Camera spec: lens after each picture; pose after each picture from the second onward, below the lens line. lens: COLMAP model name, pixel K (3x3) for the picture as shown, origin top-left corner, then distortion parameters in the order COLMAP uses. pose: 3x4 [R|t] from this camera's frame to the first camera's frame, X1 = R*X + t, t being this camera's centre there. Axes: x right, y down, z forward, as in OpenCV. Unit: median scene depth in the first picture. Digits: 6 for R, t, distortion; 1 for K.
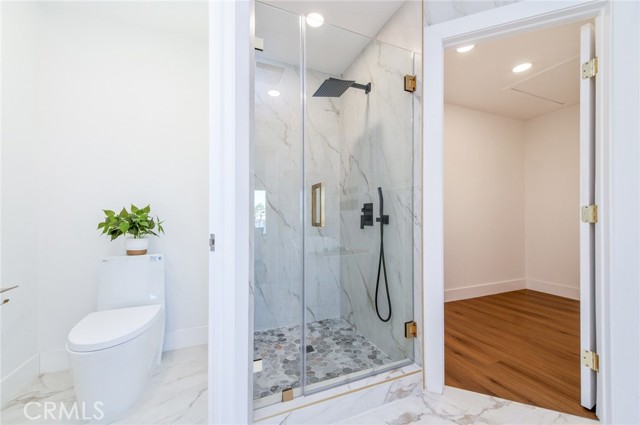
lens RADIAL K [[250.6, 0, 321.6], [0, 250.6, 214.8], [0, 0, 1]] dist [0.012117, -0.003038]
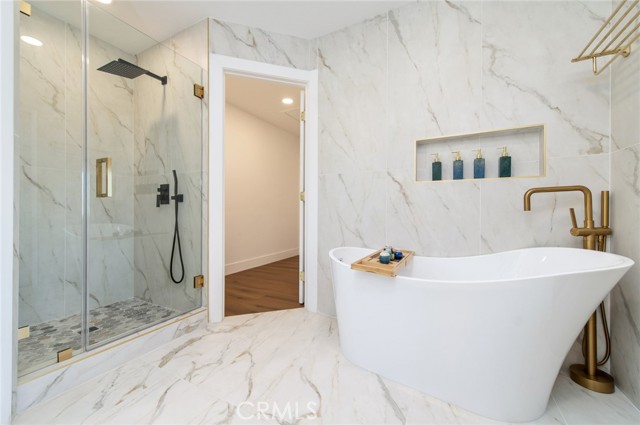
lens RADIAL K [[250.6, 0, 320.6], [0, 250.6, 211.4], [0, 0, 1]] dist [0.012117, -0.003038]
pose [[0.770792, 0.002384, 0.637083, 0.008883], [-0.008513, 0.999942, 0.006559, 0.065632], [-0.637030, -0.010479, 0.770768, -0.325467]]
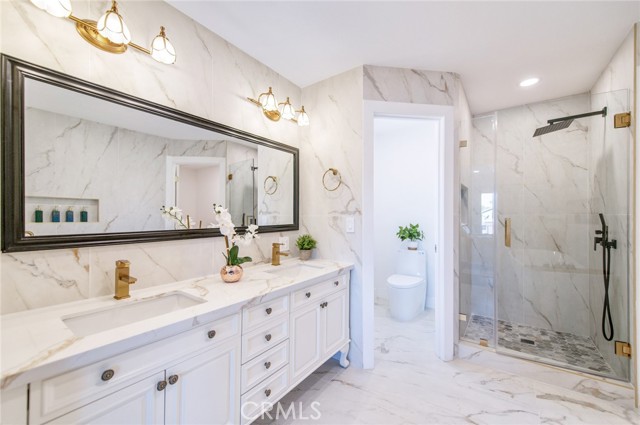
lens RADIAL K [[250.6, 0, 319.1], [0, 250.6, 215.3], [0, 0, 1]] dist [0.012117, -0.003038]
pose [[0.516263, -0.003190, -0.856424, 0.502062], [0.004430, 0.999990, -0.001054, -0.099152], [0.856419, -0.003250, 0.516272, -0.552471]]
